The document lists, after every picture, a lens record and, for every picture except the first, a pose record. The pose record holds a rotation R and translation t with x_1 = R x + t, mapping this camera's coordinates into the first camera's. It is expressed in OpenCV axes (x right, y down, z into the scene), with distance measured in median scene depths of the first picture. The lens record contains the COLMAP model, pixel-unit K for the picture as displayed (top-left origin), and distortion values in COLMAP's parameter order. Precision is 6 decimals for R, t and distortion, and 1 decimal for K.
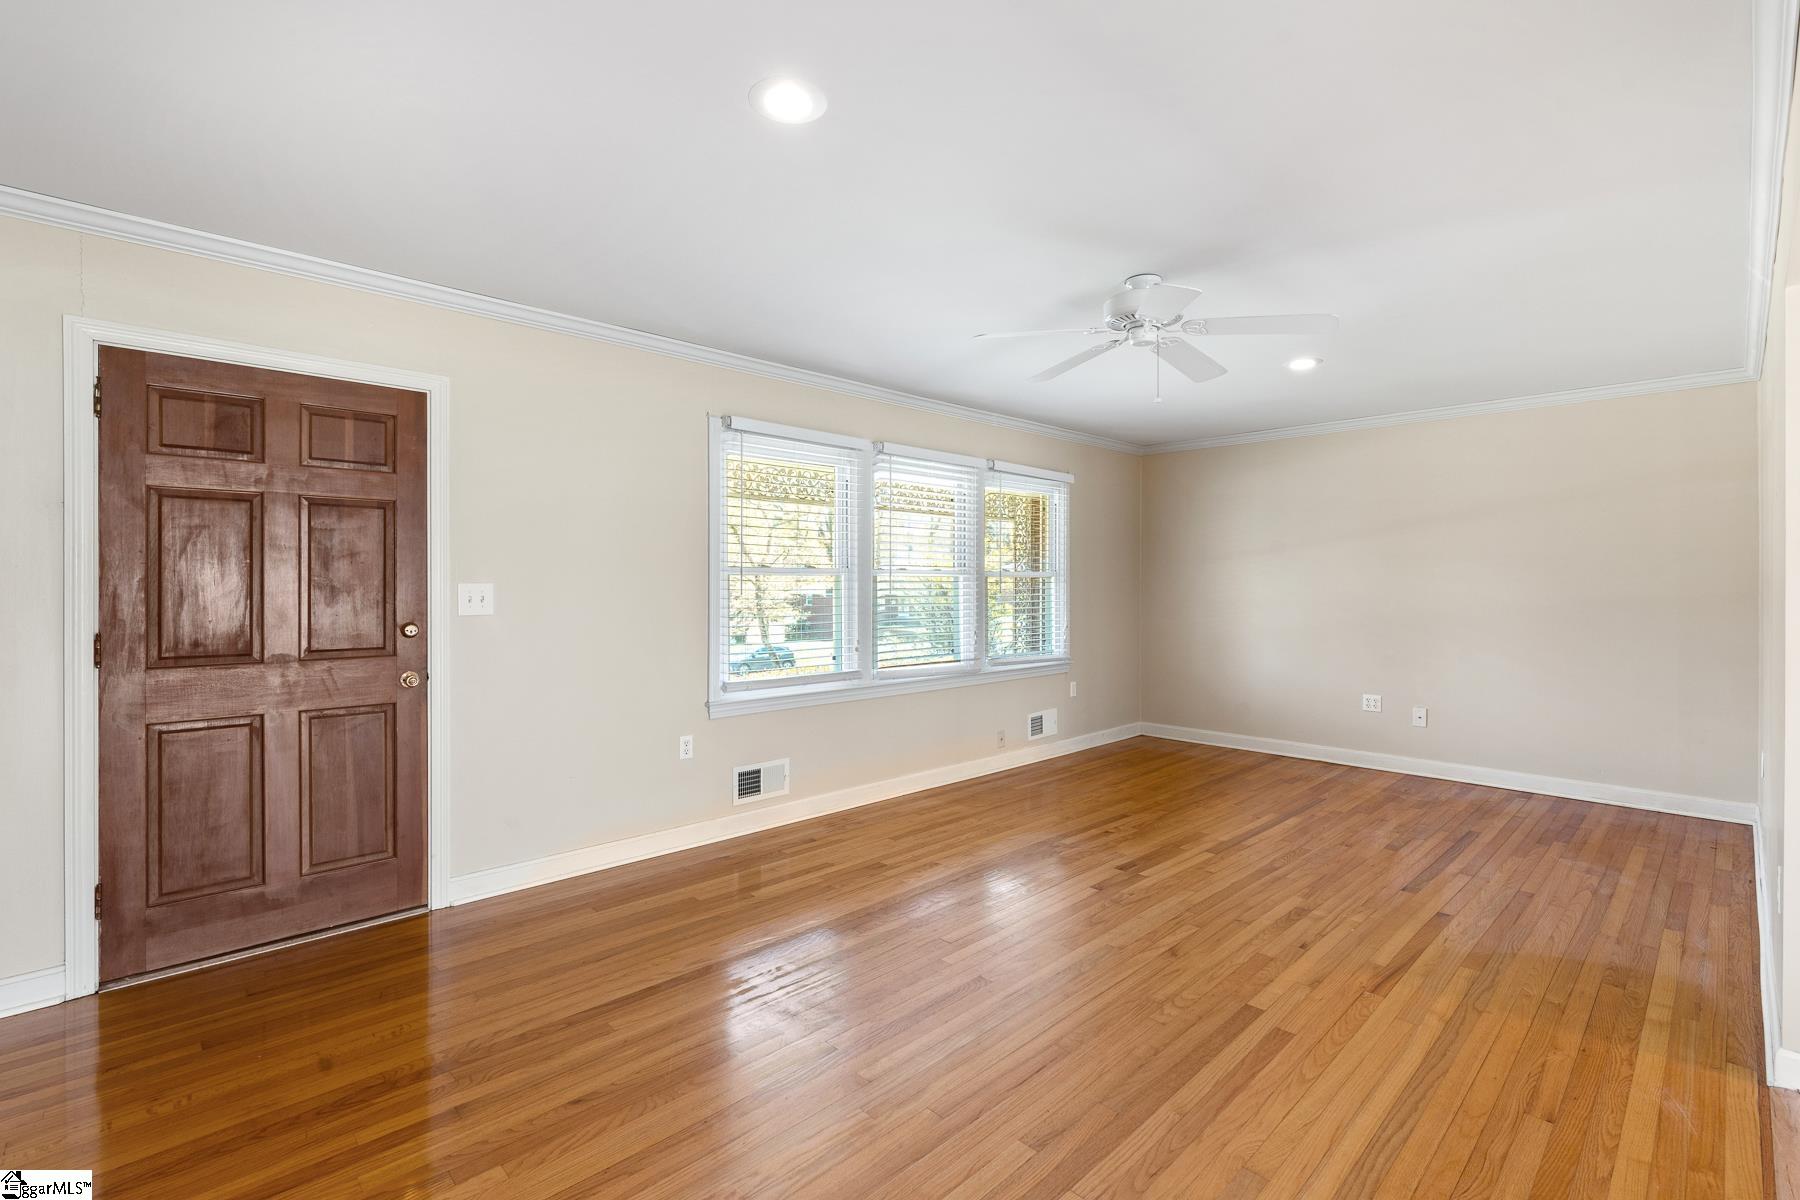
lens RADIAL K [[810.7, 0, 902.6], [0, 810.7, 592.5], [0, 0, 1]] dist [-0.001825, -0.000221]
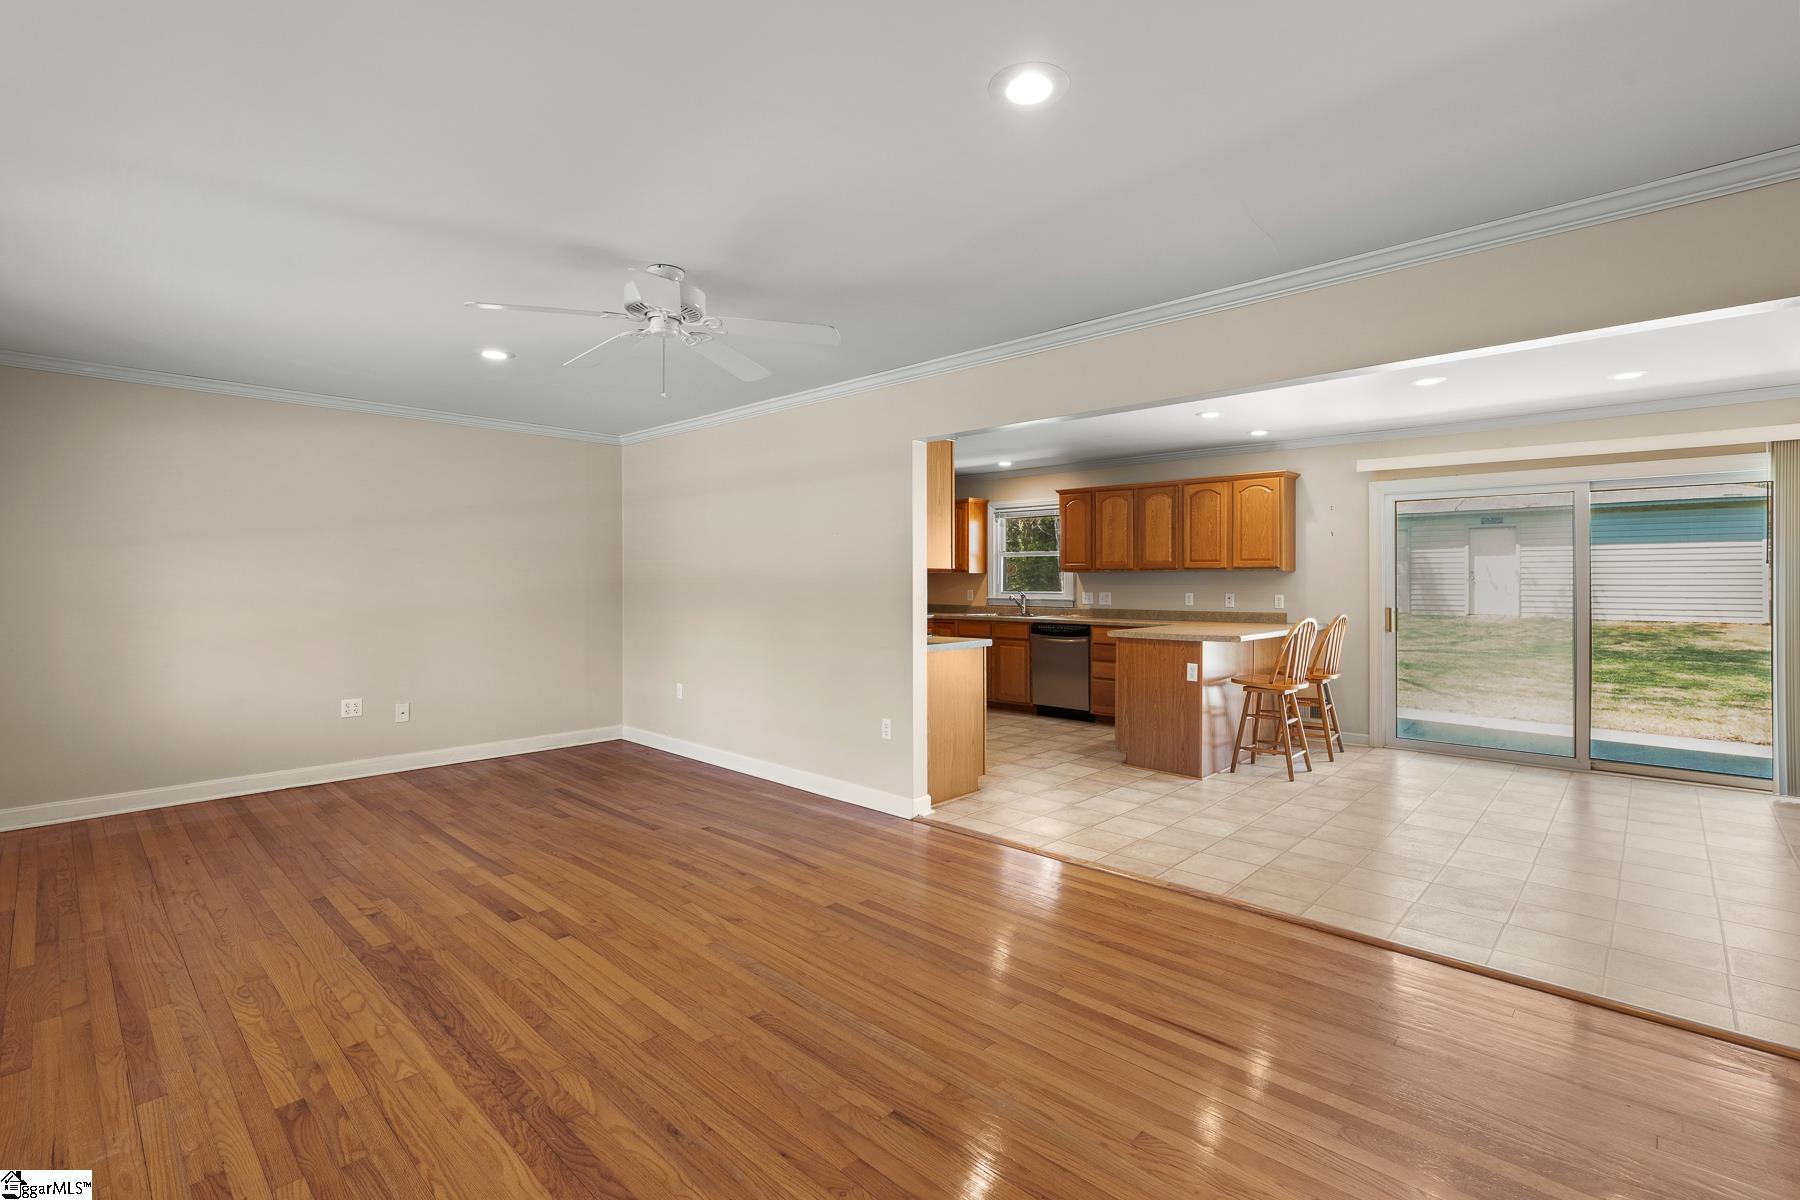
lens RADIAL K [[812.6, 0, 908.1], [0, 812.6, 578.2], [0, 0, 1]] dist [0.013218, -0.000092]
pose [[-0.046039, 0.004656, 0.998929, -0.628568], [0.008699, 0.999953, -0.004260, -0.003557], [-0.998902, 0.008494, -0.046078, 0.668379]]
